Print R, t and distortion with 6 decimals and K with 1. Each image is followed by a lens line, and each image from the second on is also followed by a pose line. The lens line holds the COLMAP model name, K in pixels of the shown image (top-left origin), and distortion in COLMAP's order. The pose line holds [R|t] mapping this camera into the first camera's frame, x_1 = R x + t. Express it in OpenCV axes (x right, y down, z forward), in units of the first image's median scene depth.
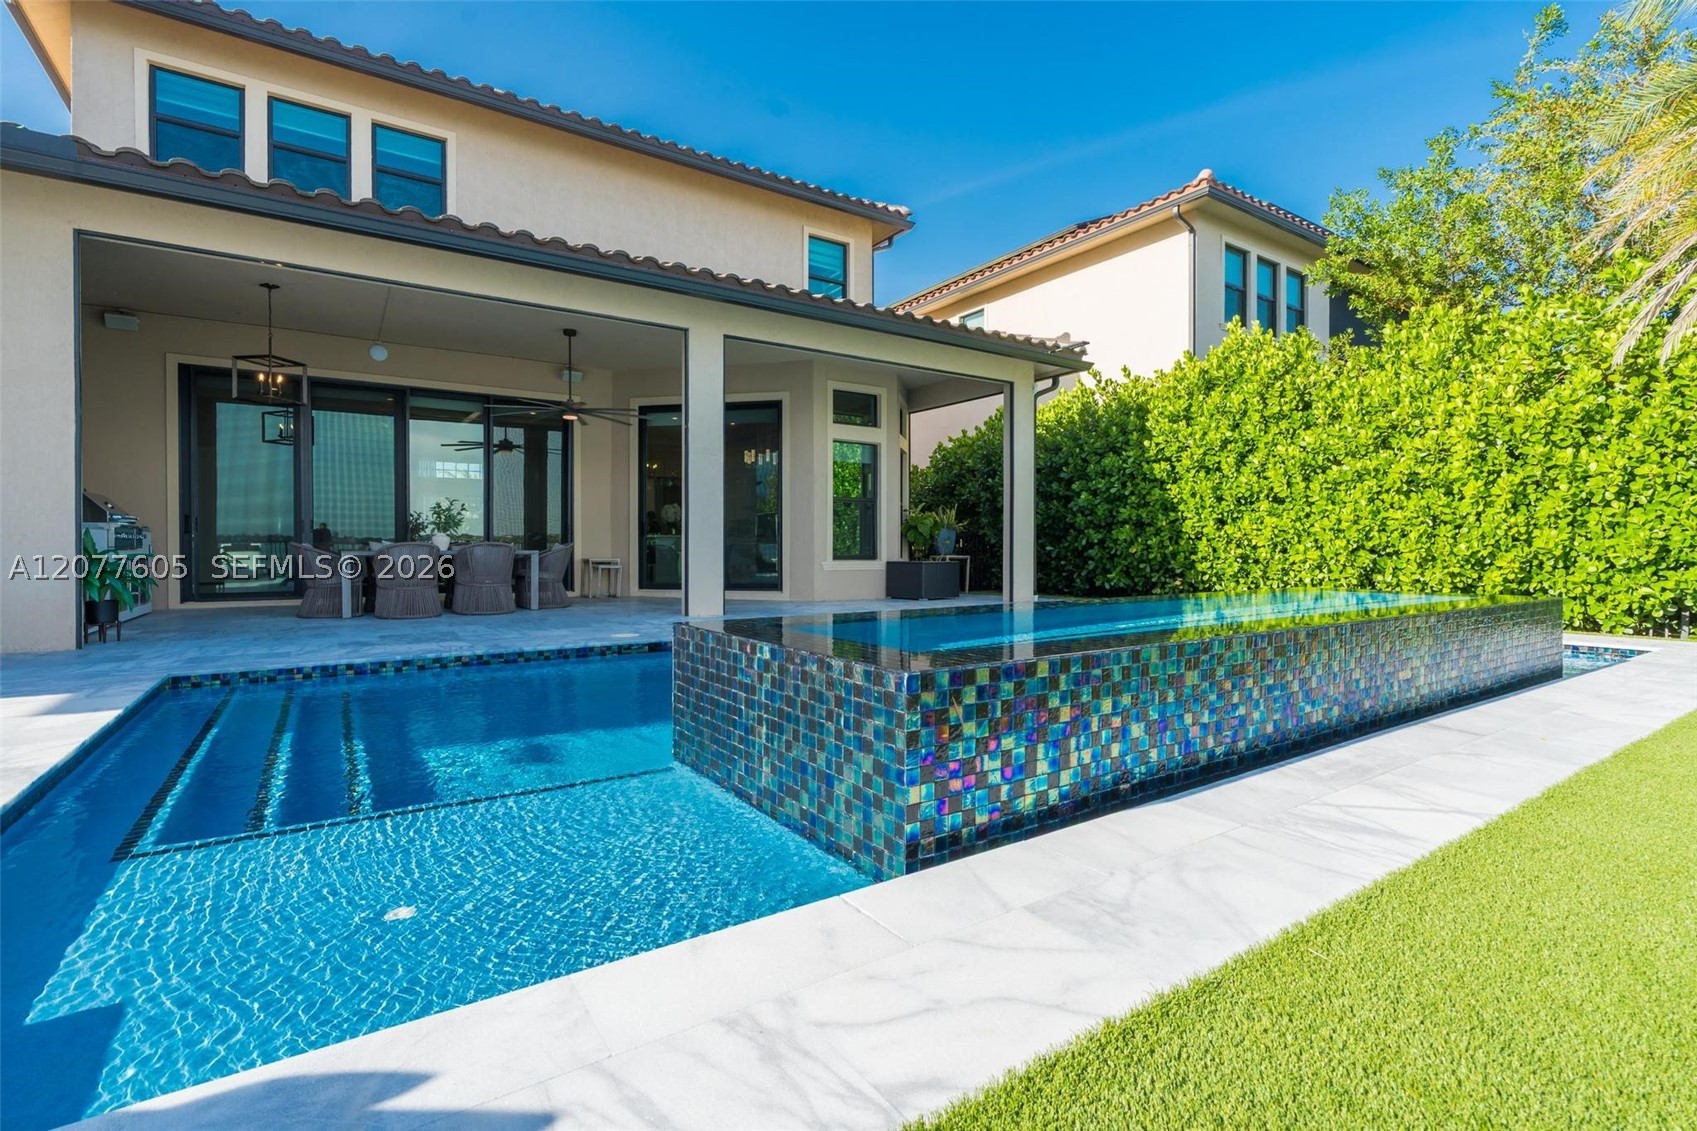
lens RADIAL K [[786.6, 0, 832.4], [0, 786.6, 530.4], [0, 0, 1]] dist [-0.004859, 0.001252]
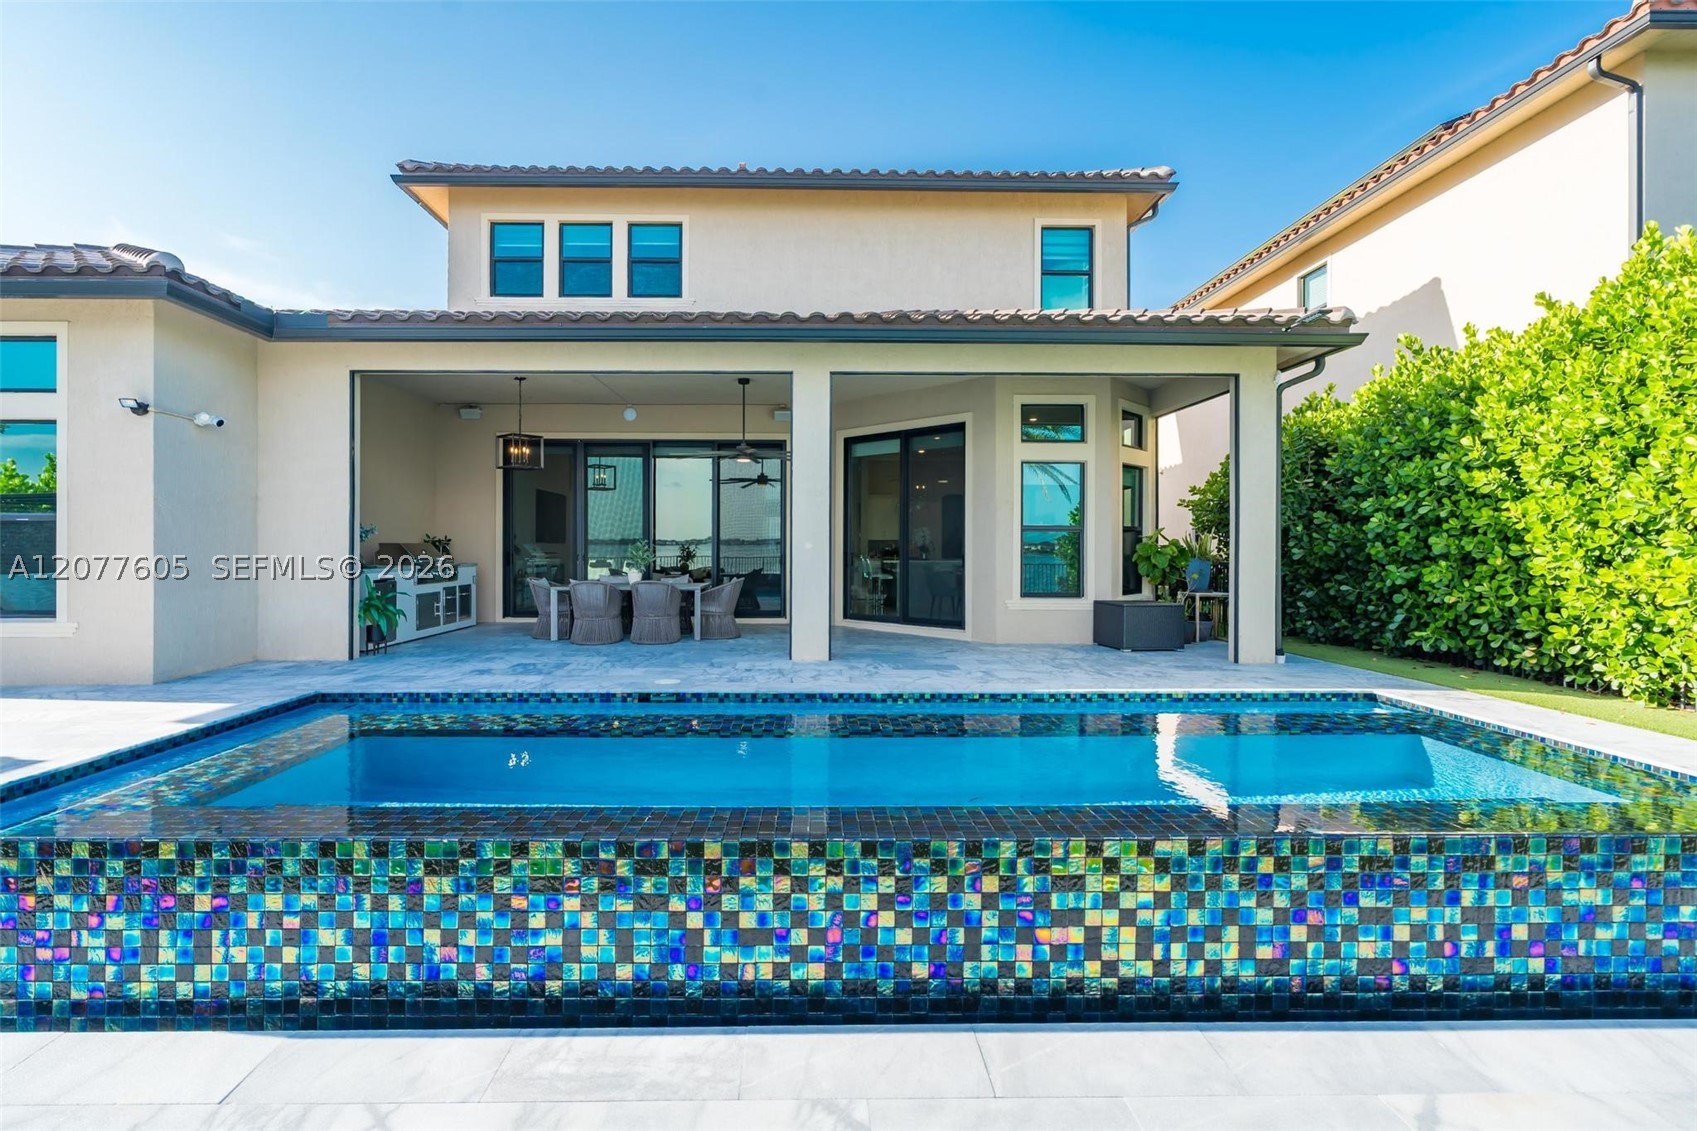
lens RADIAL K [[786.6, 0, 811.5], [0, 786.6, 524.6], [0, 0, 1]] dist [-0.004859, 0.001252]
pose [[0.838953, -0.013650, -0.544033, 0.367011], [0.010816, 0.999906, -0.008410, -0.050107], [0.544097, 0.001171, 0.839022, 0.164216]]
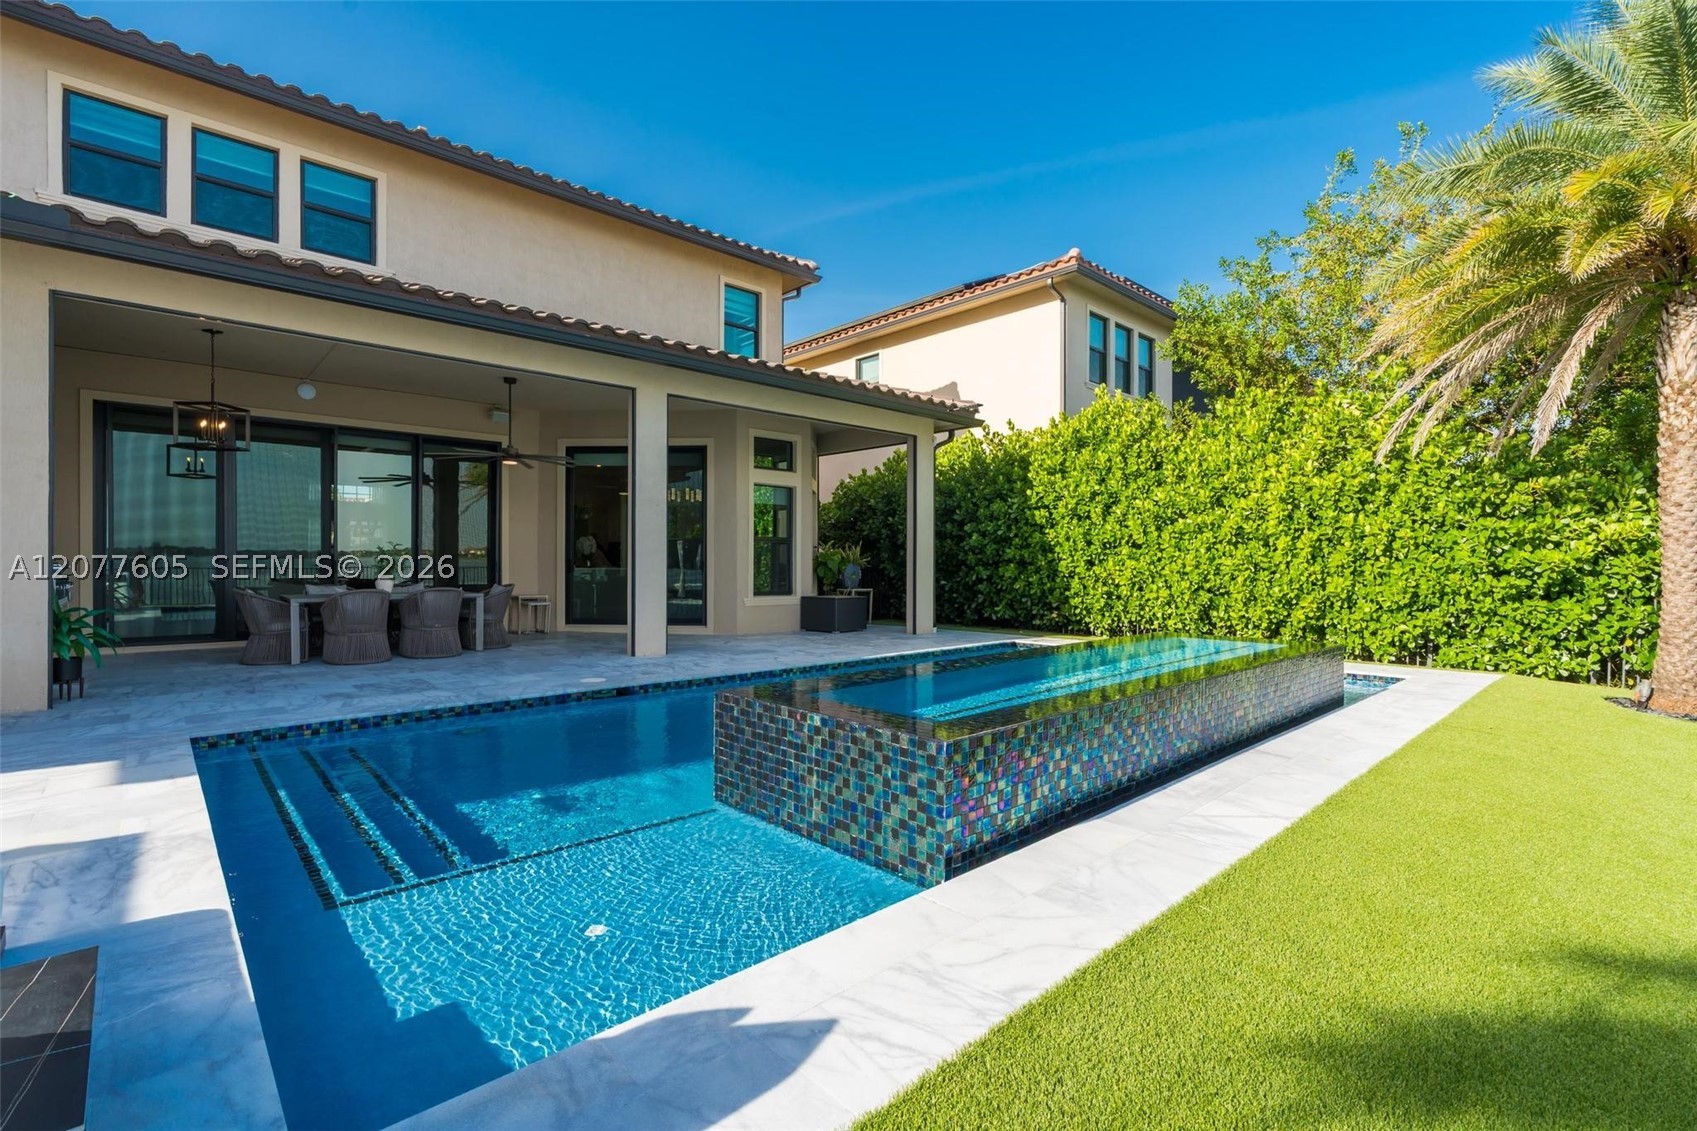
lens RADIAL K [[786.6, 0, 835.2], [0, 786.6, 526.9], [0, 0, 1]] dist [-0.004859, 0.001252]
pose [[0.986226, 0.011926, 0.164974, -0.082756], [-0.008866, 0.999775, -0.019269, -0.045093], [-0.165167, 0.017541, 0.986110, -0.101465]]
